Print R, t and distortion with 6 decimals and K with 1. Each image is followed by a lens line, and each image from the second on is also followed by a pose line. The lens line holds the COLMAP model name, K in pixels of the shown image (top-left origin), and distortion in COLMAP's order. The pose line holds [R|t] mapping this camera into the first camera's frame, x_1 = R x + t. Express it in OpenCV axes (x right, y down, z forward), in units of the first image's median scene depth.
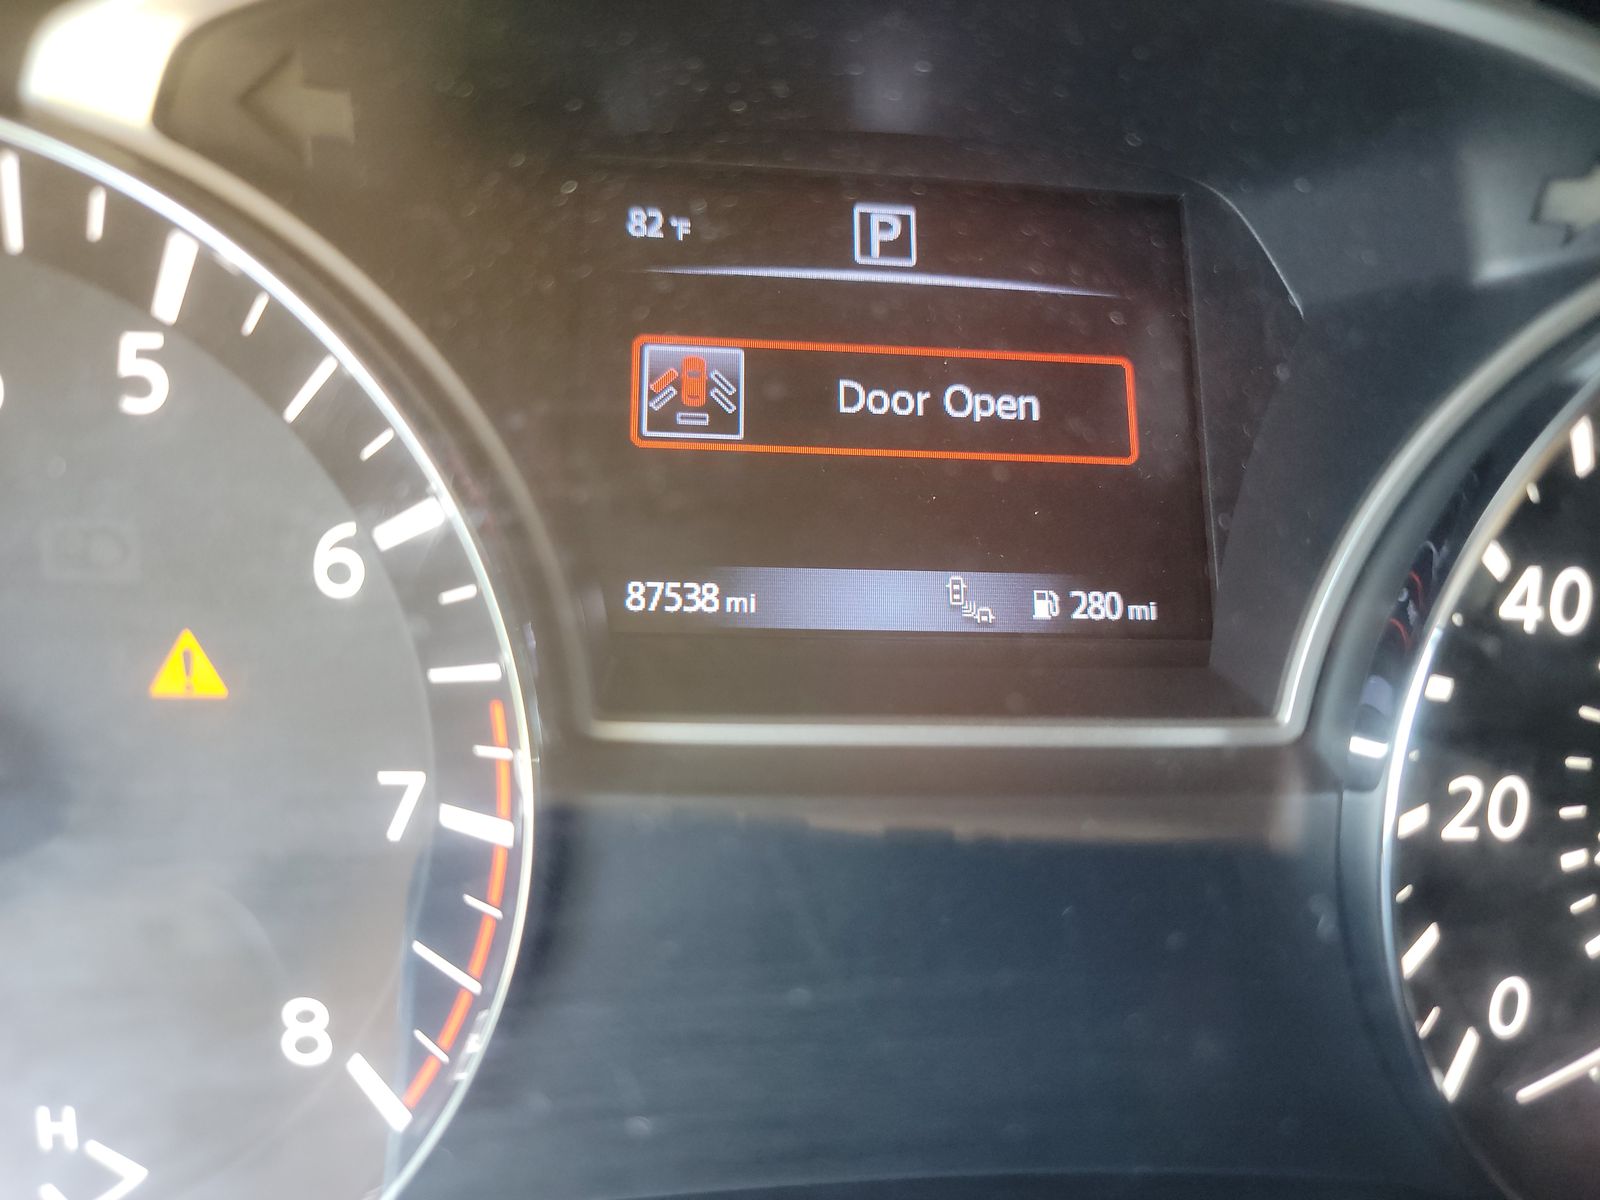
lens RADIAL K [[1139.6, 0, 800.0], [0, 1139.6, 600.0], [0, 0, 1]] dist [-0.000236, -0.106248]
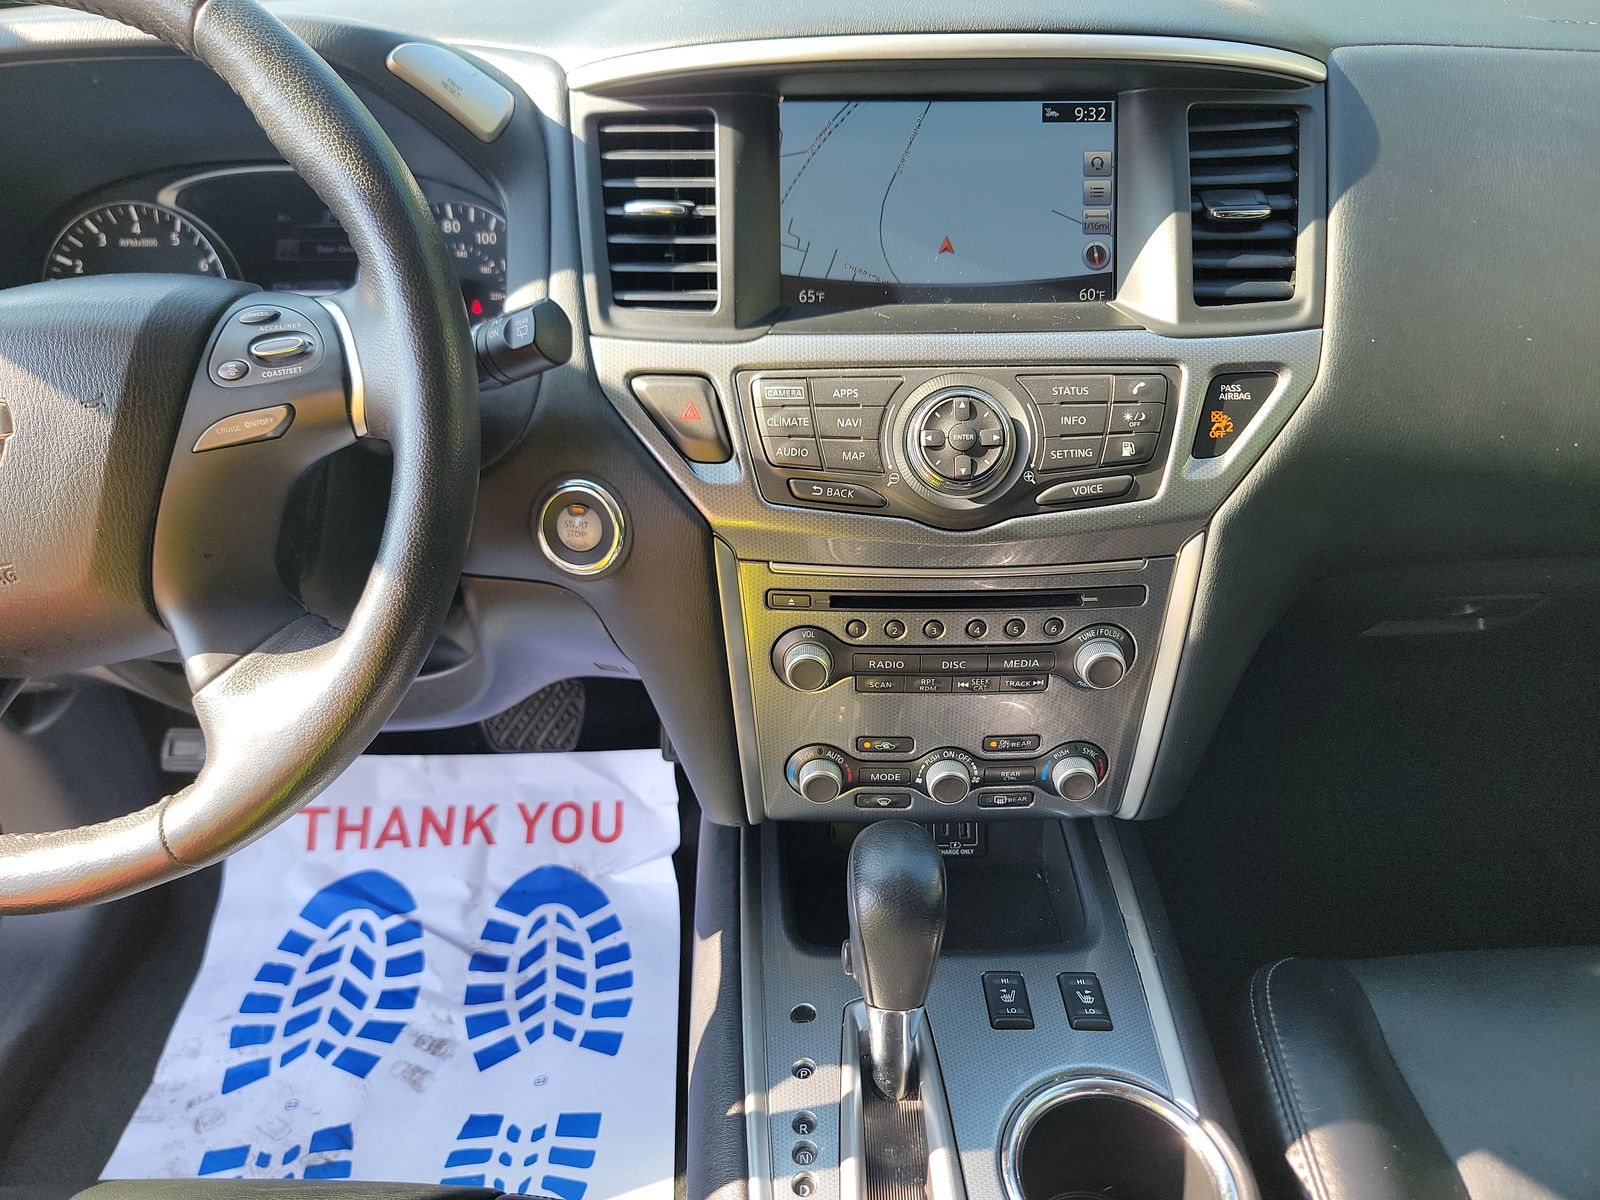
lens RADIAL K [[1100.3, 0, 800.0], [0, 1100.3, 600.0], [0, 0, 1]] dist [0.039684, -0.020450]
pose [[0.987471, -0.030711, -0.154781, 4.246840], [0.027831, 0.999397, -0.020739, 2.282850], [0.155324, 0.016172, 0.987731, -5.209381]]
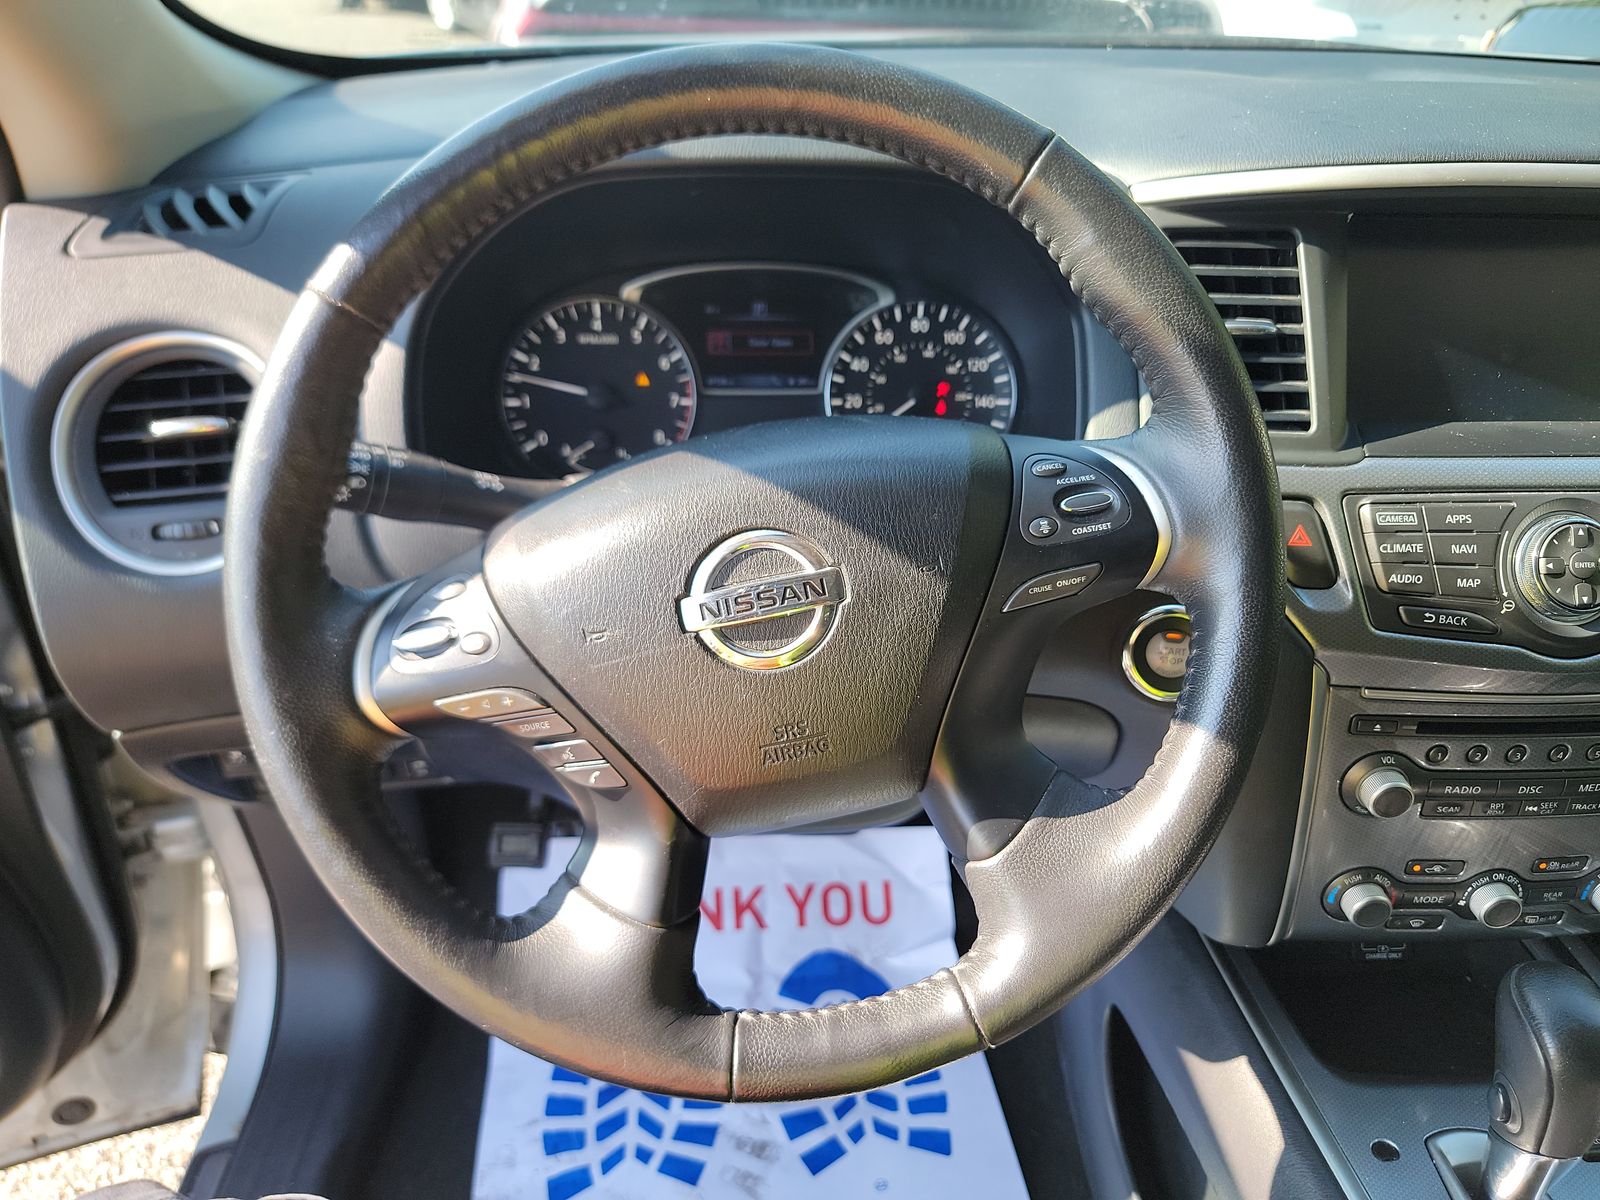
lens RADIAL K [[1108.2, 0, 800.7], [0, 1108.2, 610.3], [0, 0, 1]] dist [0.068326, -0.068082]
pose [[0.994930, -0.032287, -0.095243, 0.994295], [0.029723, 0.999160, -0.028214, 1.656715], [0.096073, 0.025240, 0.995054, -5.524051]]
